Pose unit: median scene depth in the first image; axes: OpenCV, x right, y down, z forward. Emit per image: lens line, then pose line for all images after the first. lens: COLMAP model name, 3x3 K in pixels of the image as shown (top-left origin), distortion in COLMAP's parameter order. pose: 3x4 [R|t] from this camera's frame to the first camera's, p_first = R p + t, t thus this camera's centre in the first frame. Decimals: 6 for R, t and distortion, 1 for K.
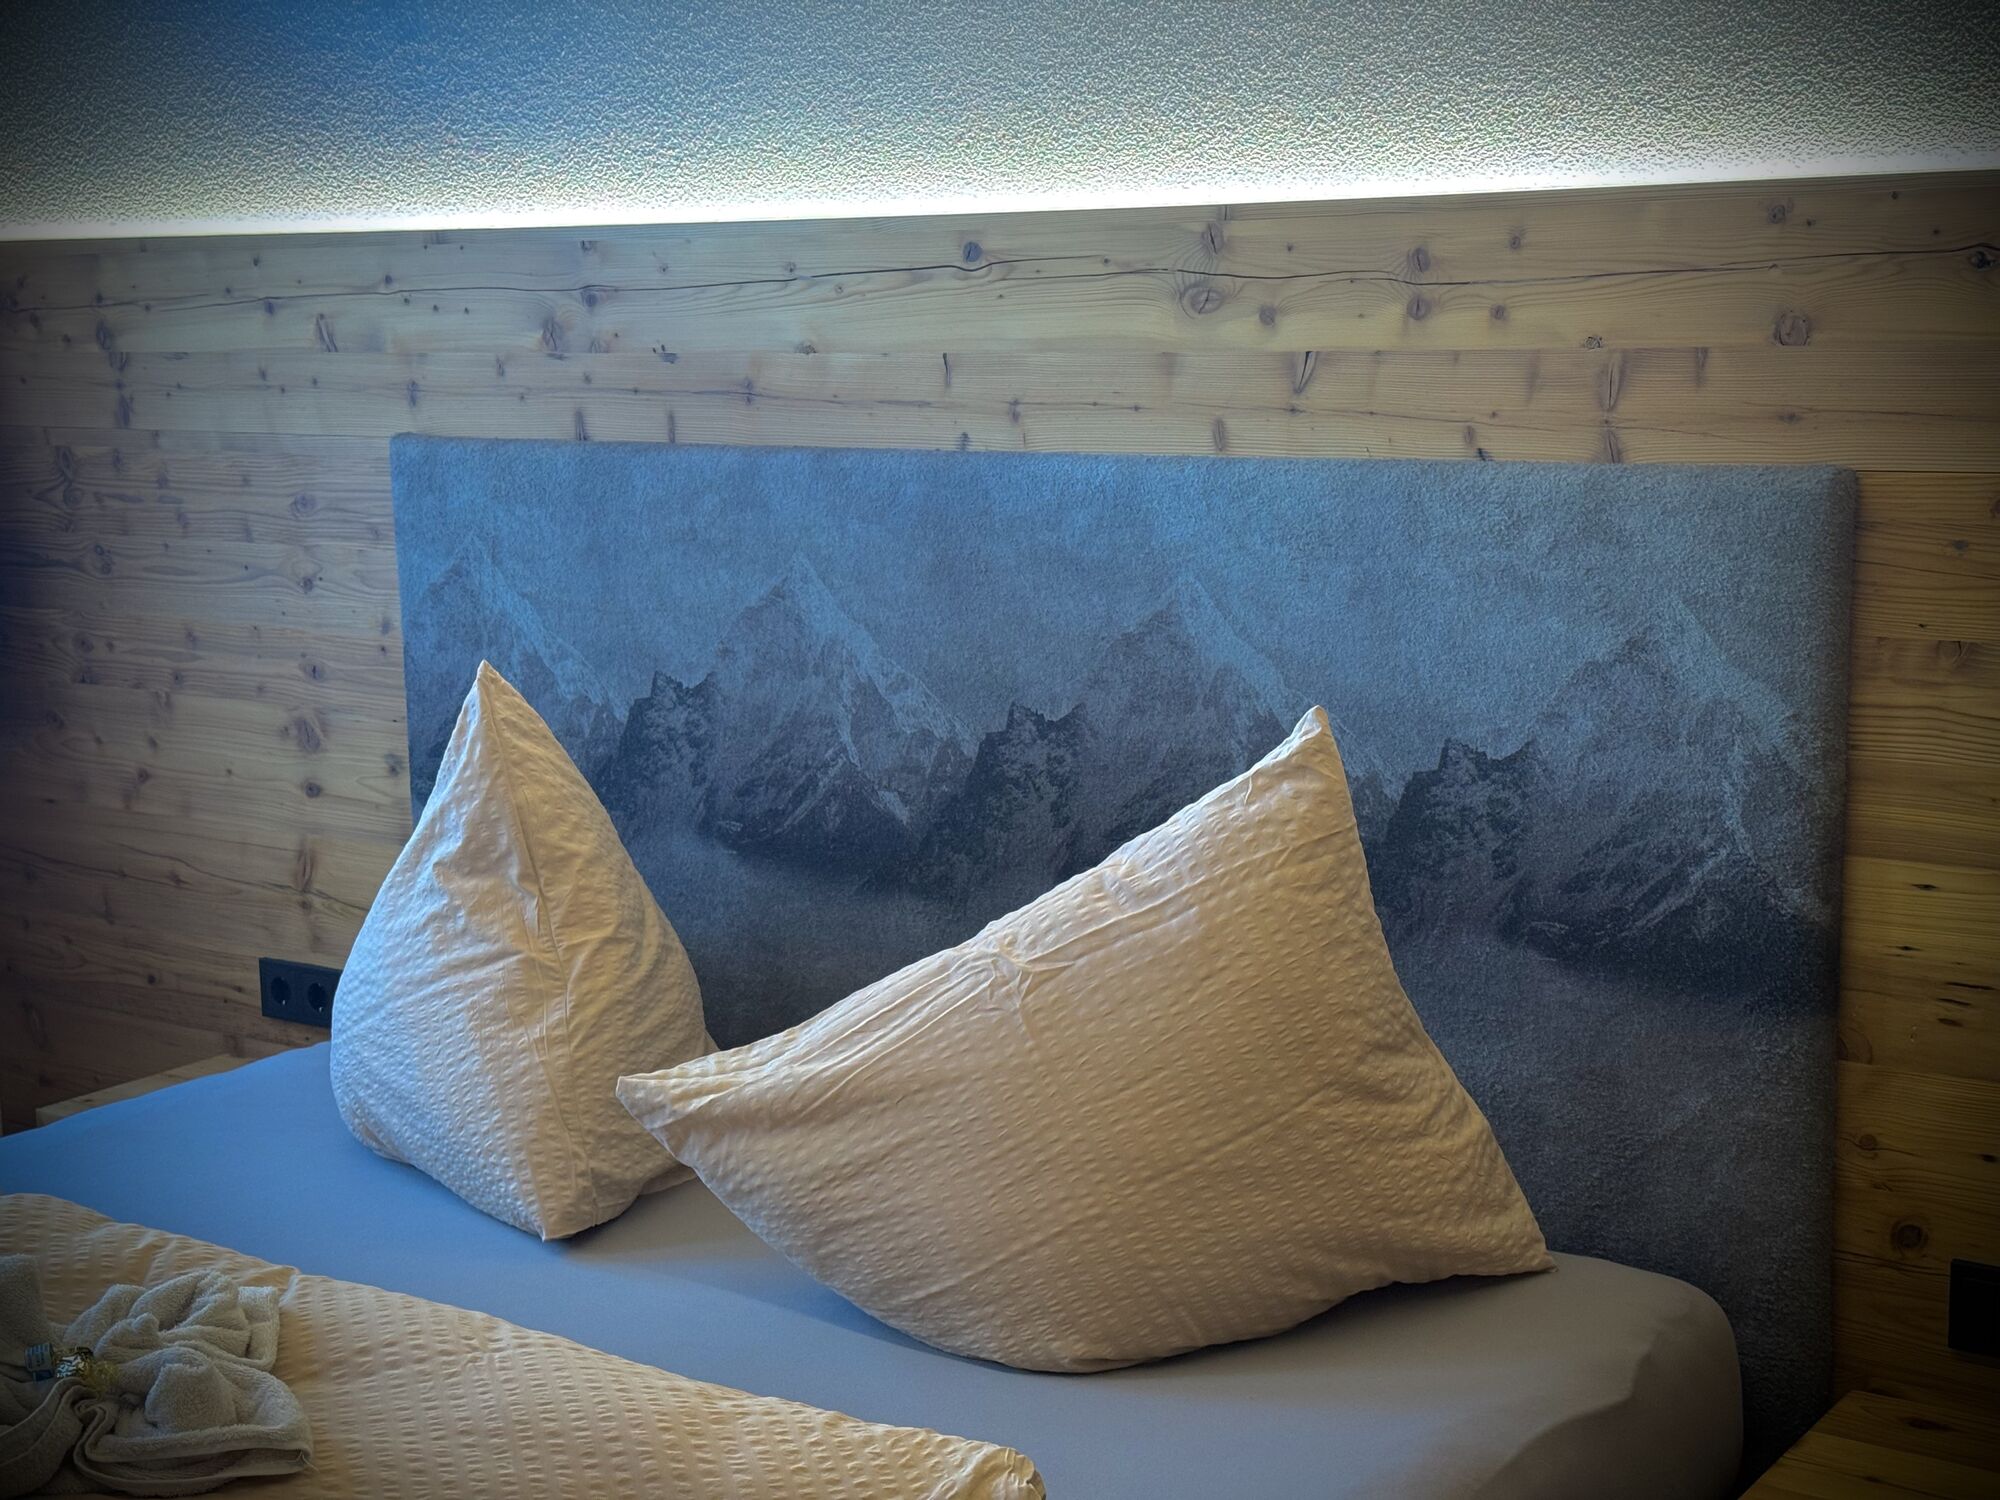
lens RADIAL K [[2861.3, 0, 940.2], [0, 2861.3, 766.9], [0, 0, 1]] dist [0.131521, 0.000000]
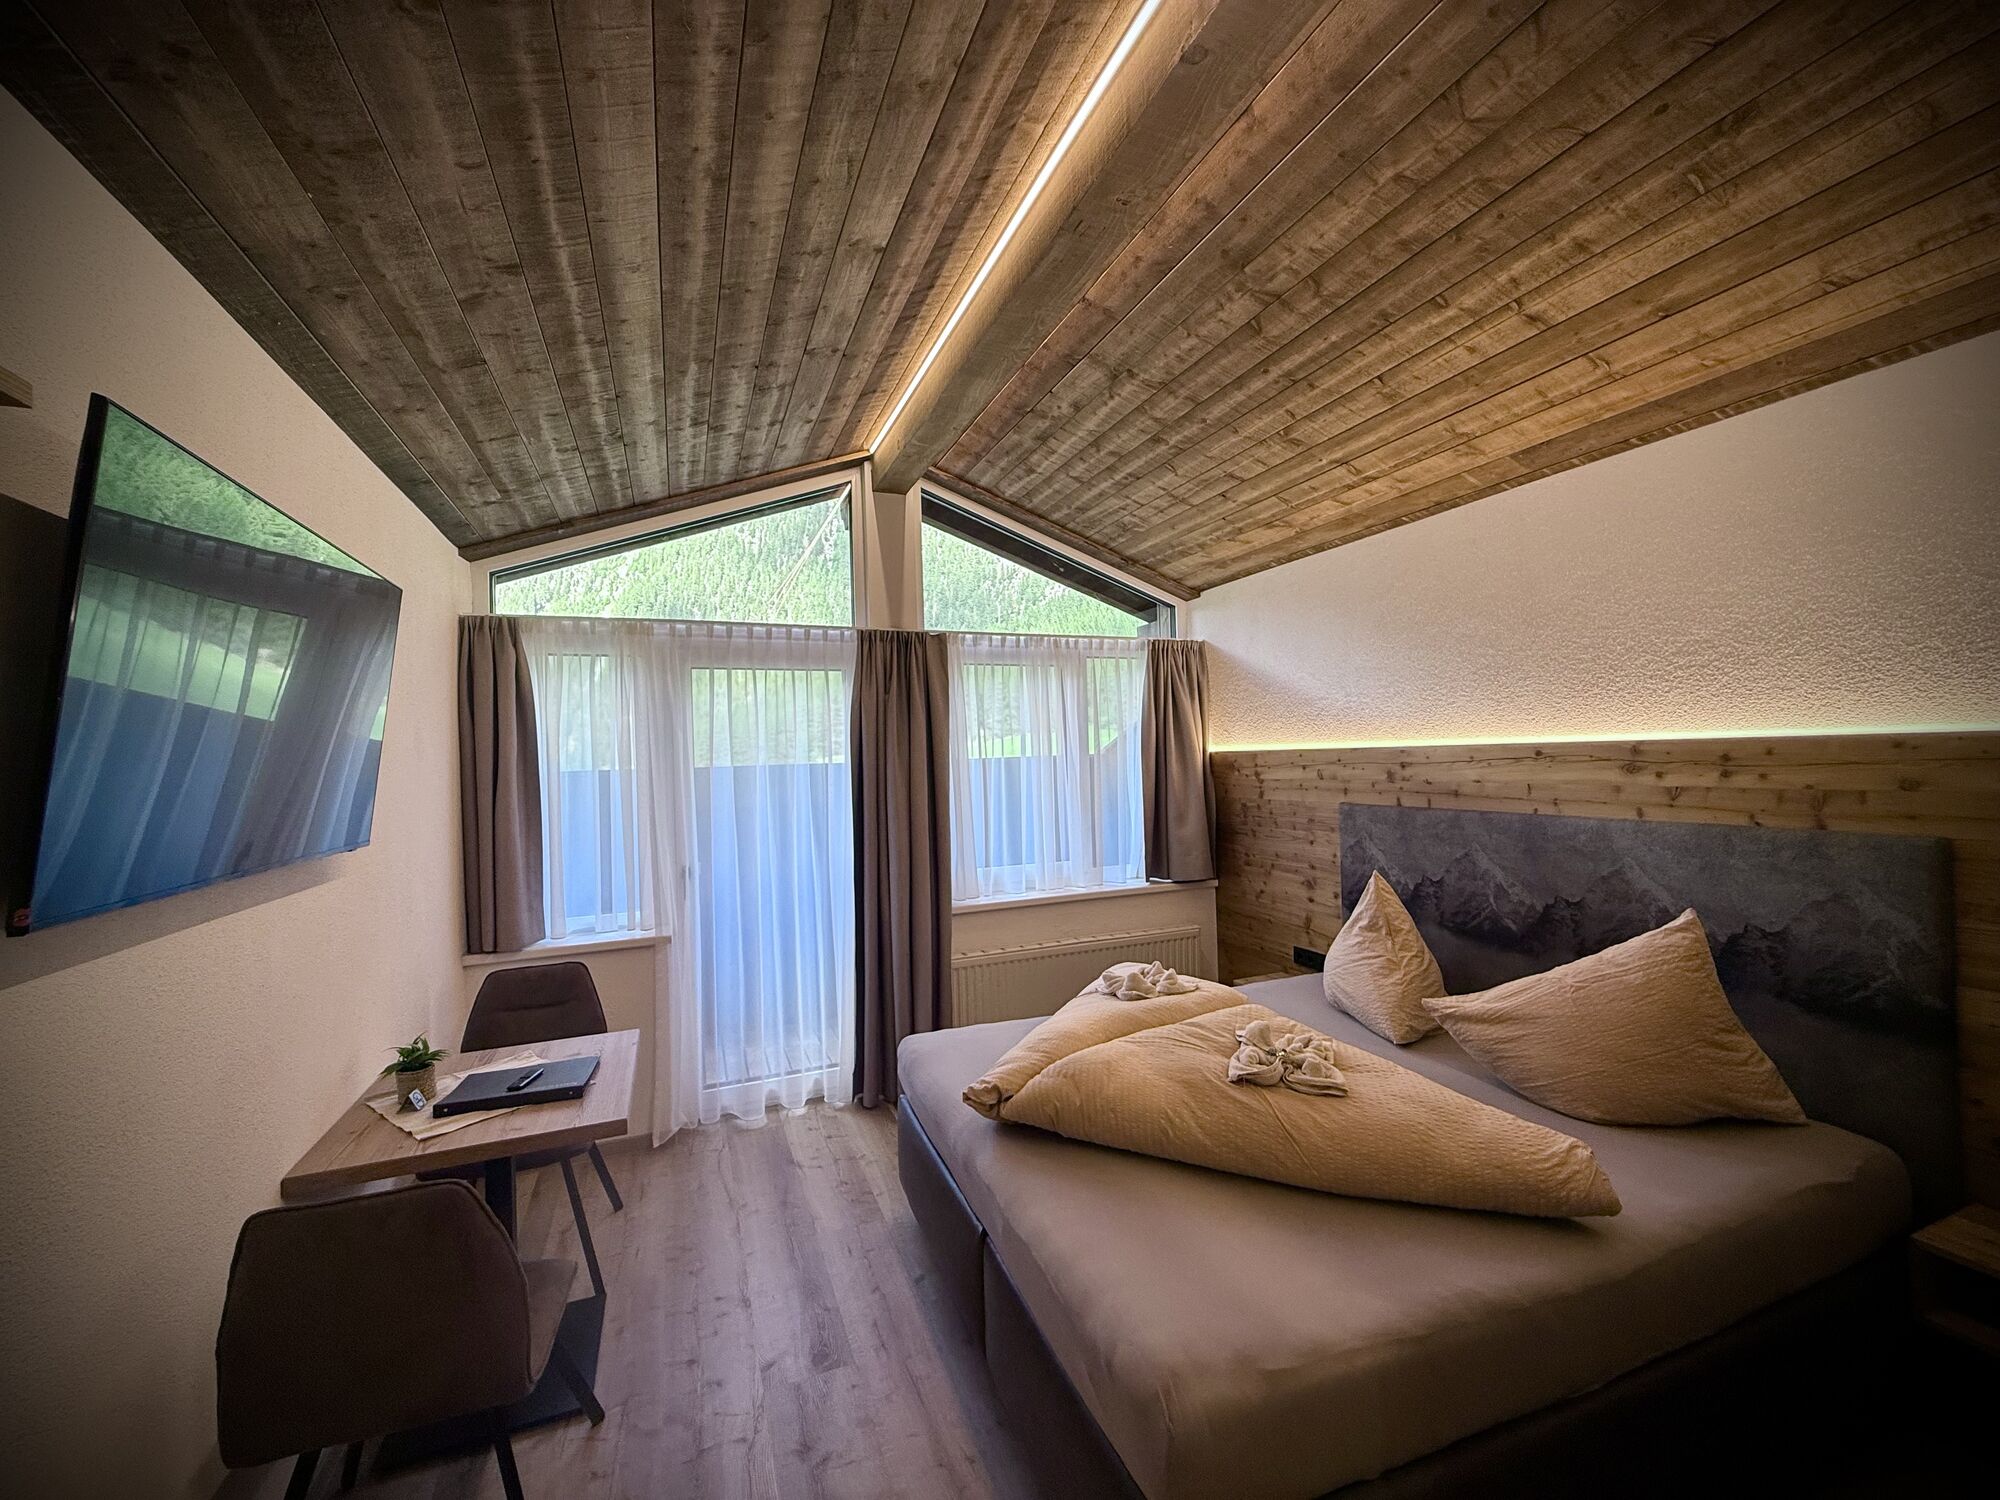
lens RADIAL K [[792.3, 0, 992.8], [0, 792.3, 756.4], [0, 0, 1]] dist [0.000273, 0.000599]
pose [[0.844614, -0.002916, -0.535367, -0.032142], [-0.081305, 0.987688, -0.133650, -0.006444], [0.529165, 0.156411, 0.833978, -0.076106]]
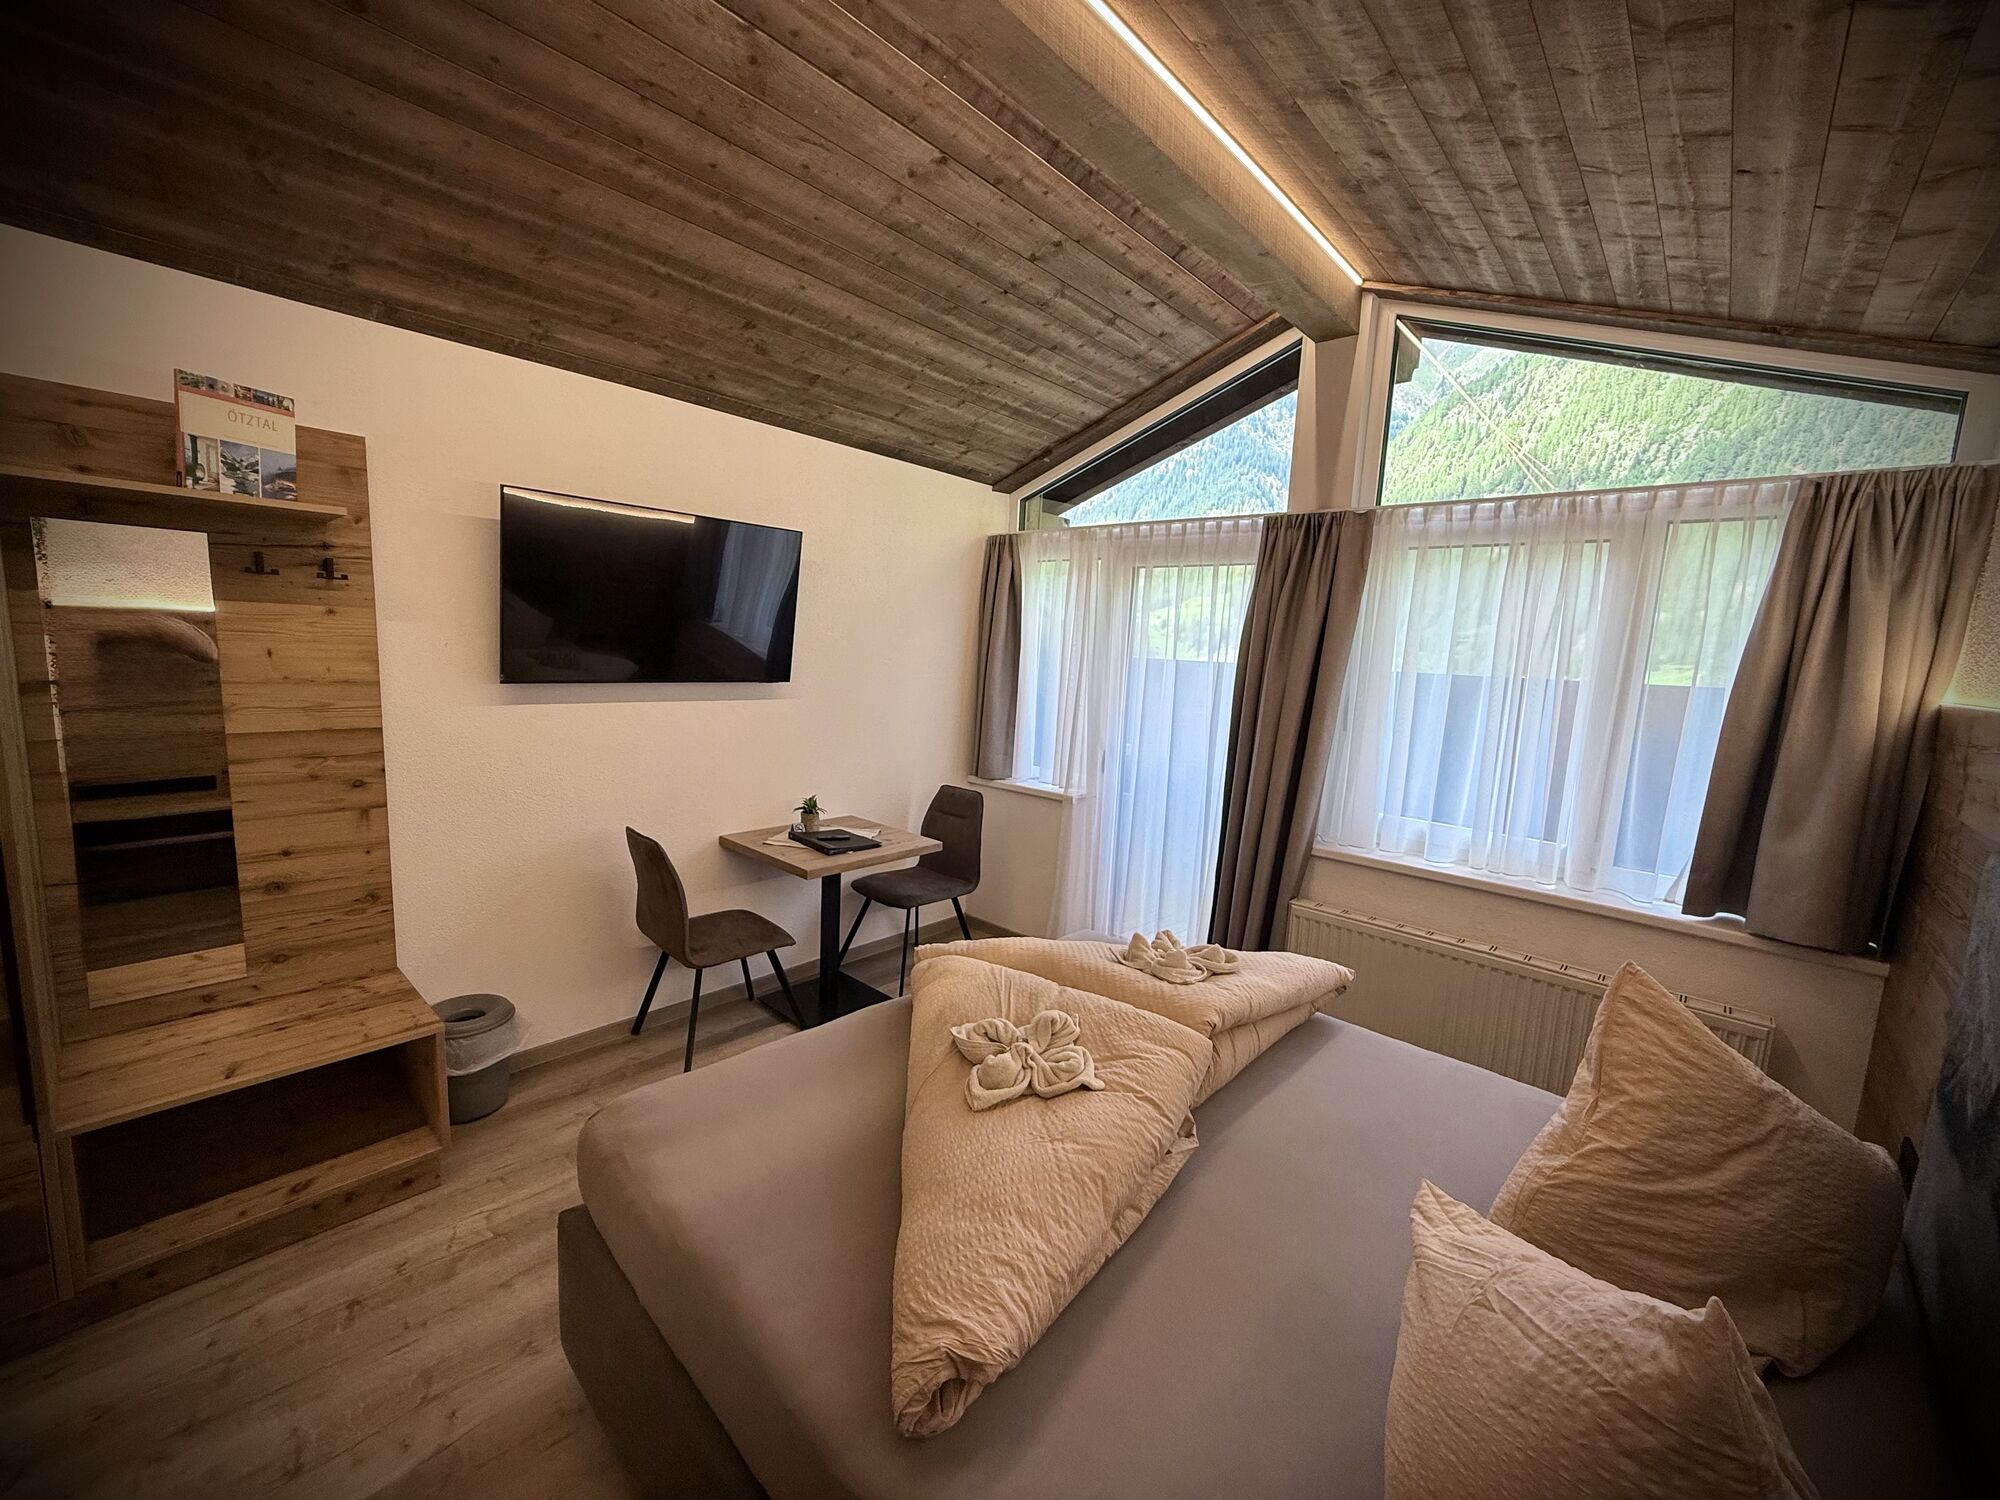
lens RADIAL K [[792.3, 0, 996.4], [0, 792.3, 752.9], [0, 0, 1]] dist [0.000273, 0.000599]
pose [[-0.114166, 0.153063, -0.981600, 0.301463], [-0.214172, 0.961035, 0.174765, -0.145483], [0.970101, 0.230183, -0.076935, 0.605617]]
